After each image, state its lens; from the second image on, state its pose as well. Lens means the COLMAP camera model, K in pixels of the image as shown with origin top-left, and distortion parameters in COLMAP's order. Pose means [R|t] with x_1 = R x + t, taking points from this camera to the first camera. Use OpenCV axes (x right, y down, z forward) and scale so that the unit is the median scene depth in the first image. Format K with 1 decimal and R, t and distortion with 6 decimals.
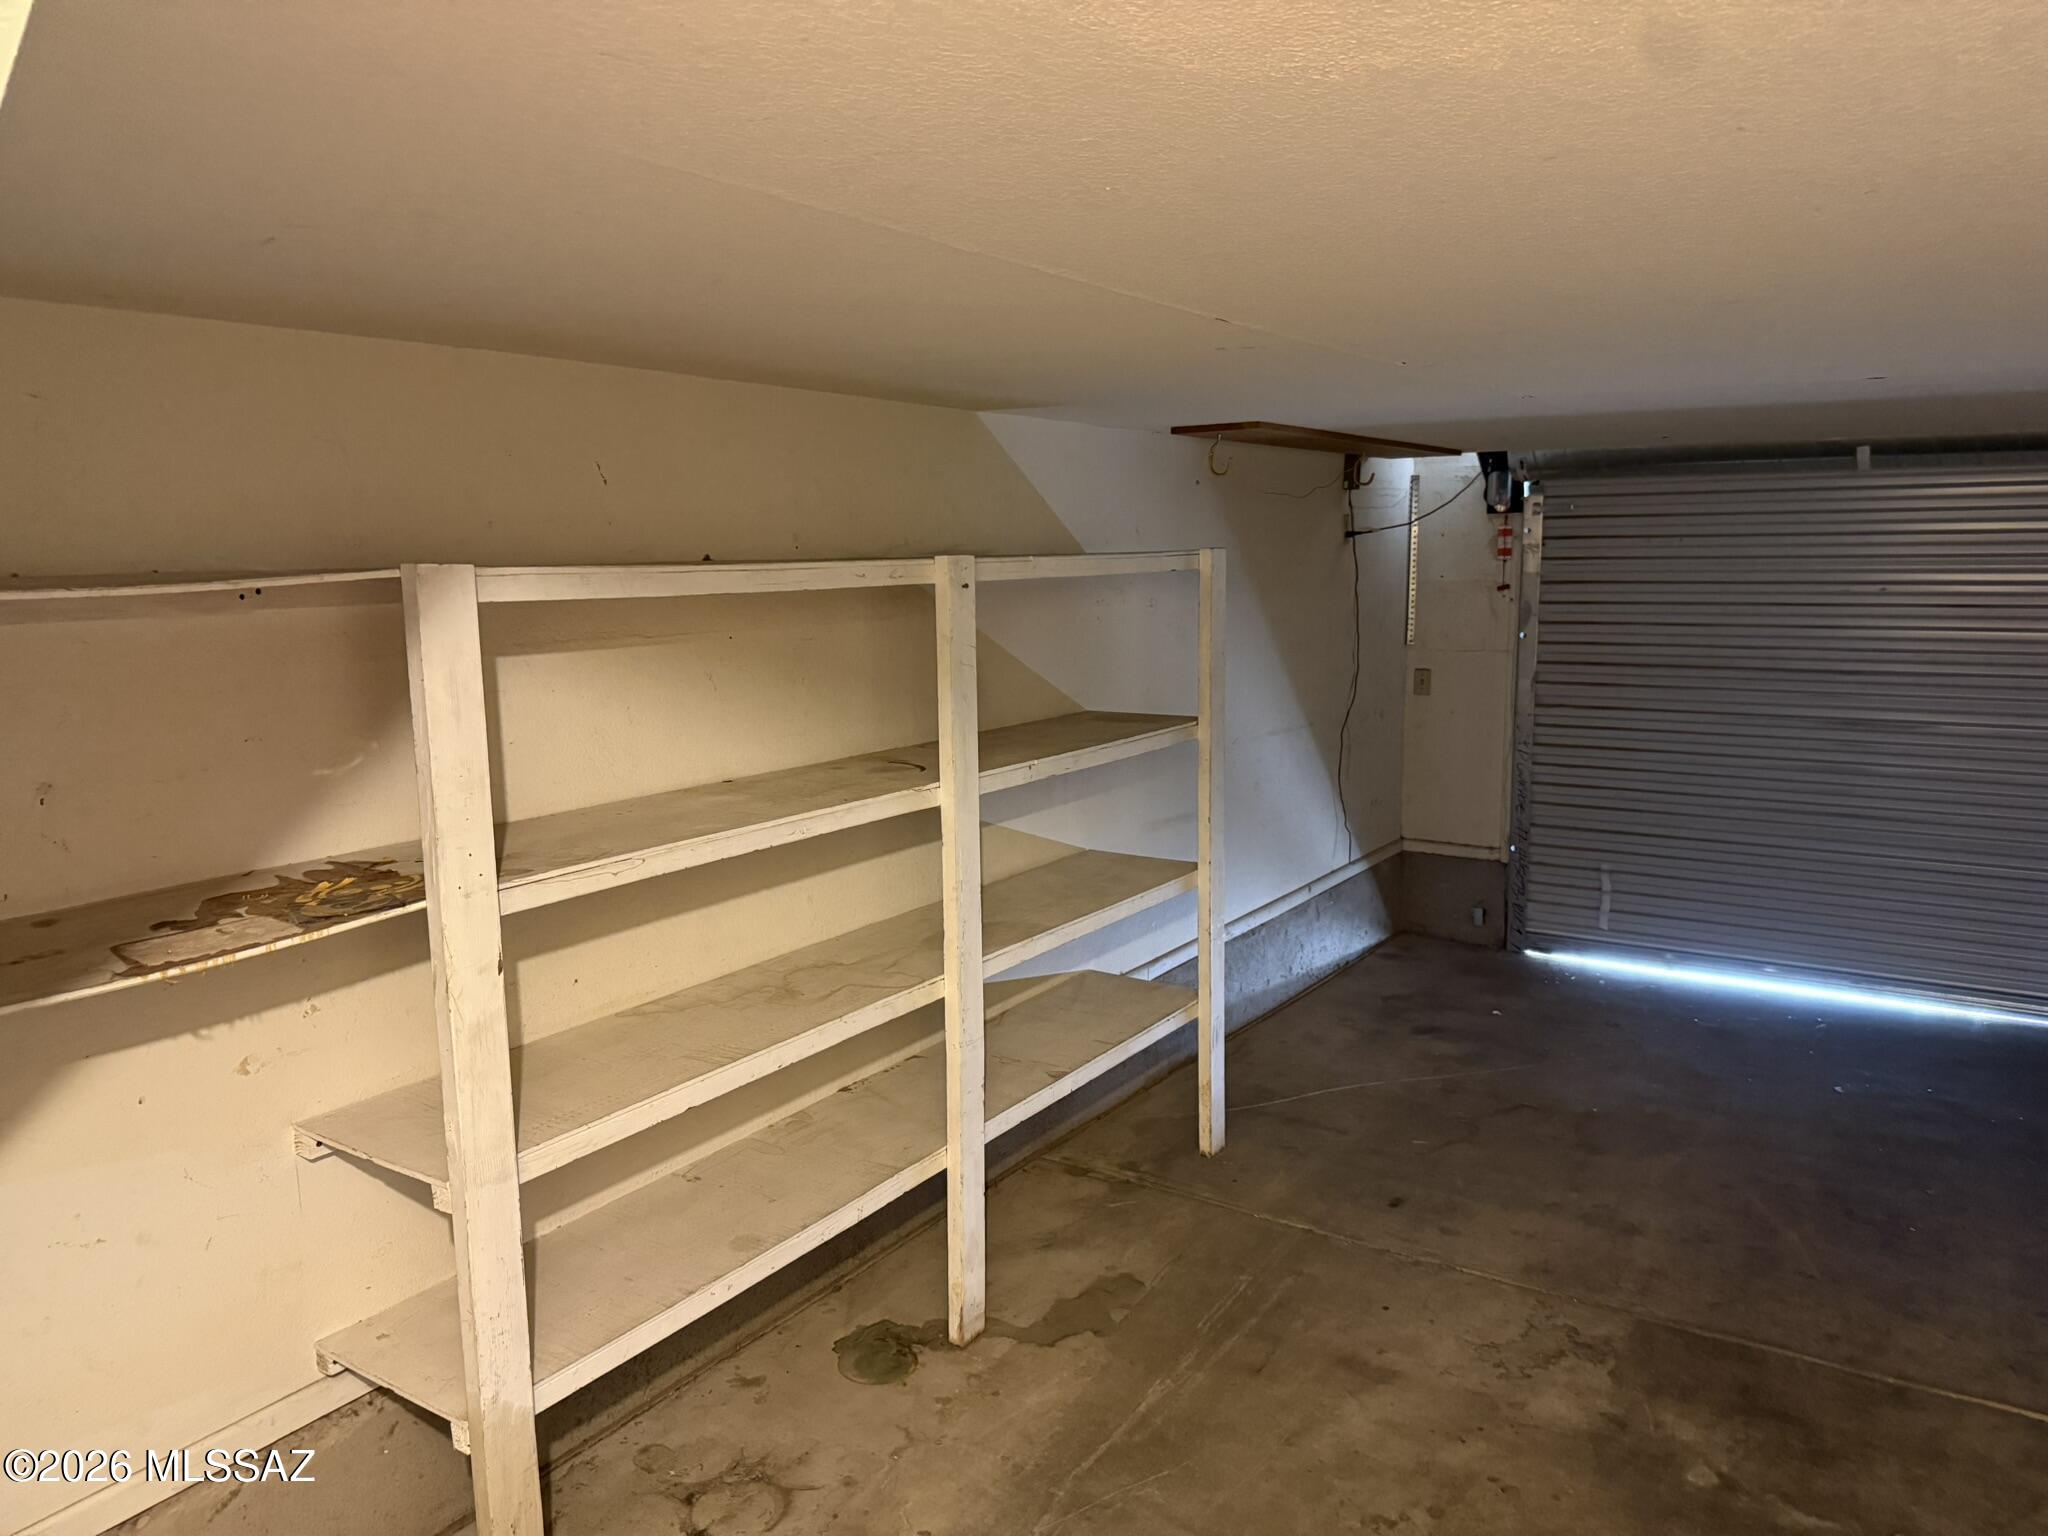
lens RADIAL K [[1430.4, 0, 1024.0], [0, 1430.4, 768.0], [0, 0, 1]] dist [0.154547, -0.263147]
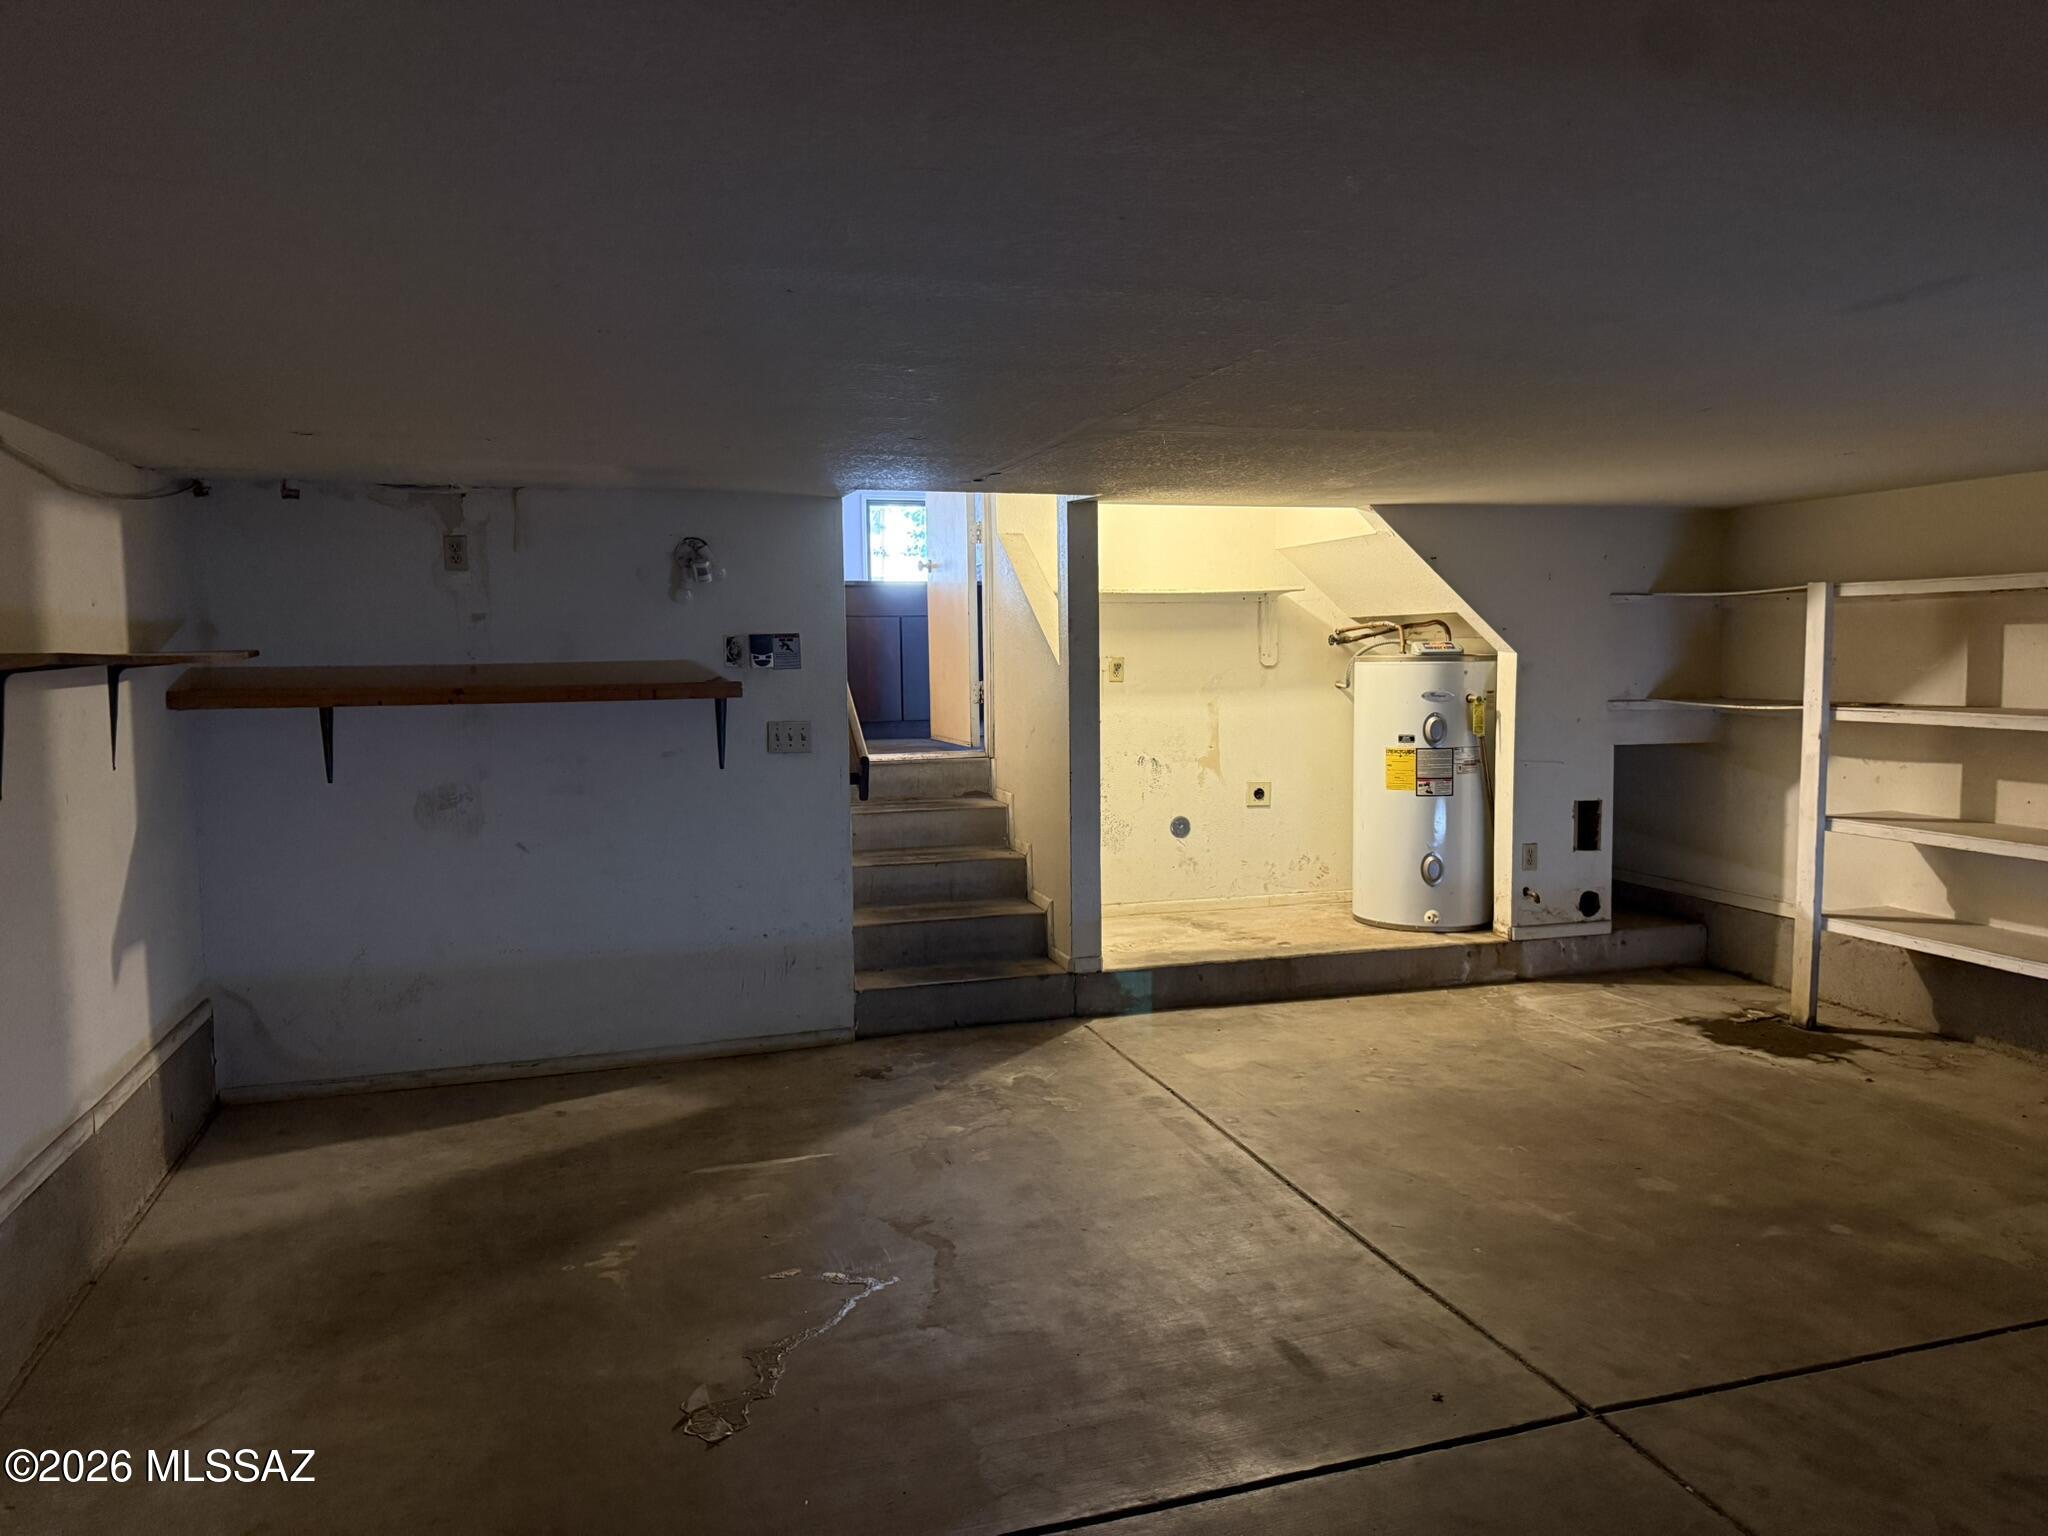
lens RADIAL K [[1430.4, 0, 1024.0], [0, 1430.4, 768.0], [0, 0, 1]] dist [0.154547, -0.263147]
pose [[-0.620752, 0.087031, -0.779161, 1.985715], [-0.092618, 0.978720, 0.183109, -0.119915], [0.778517, 0.185830, -0.599482, 1.149817]]
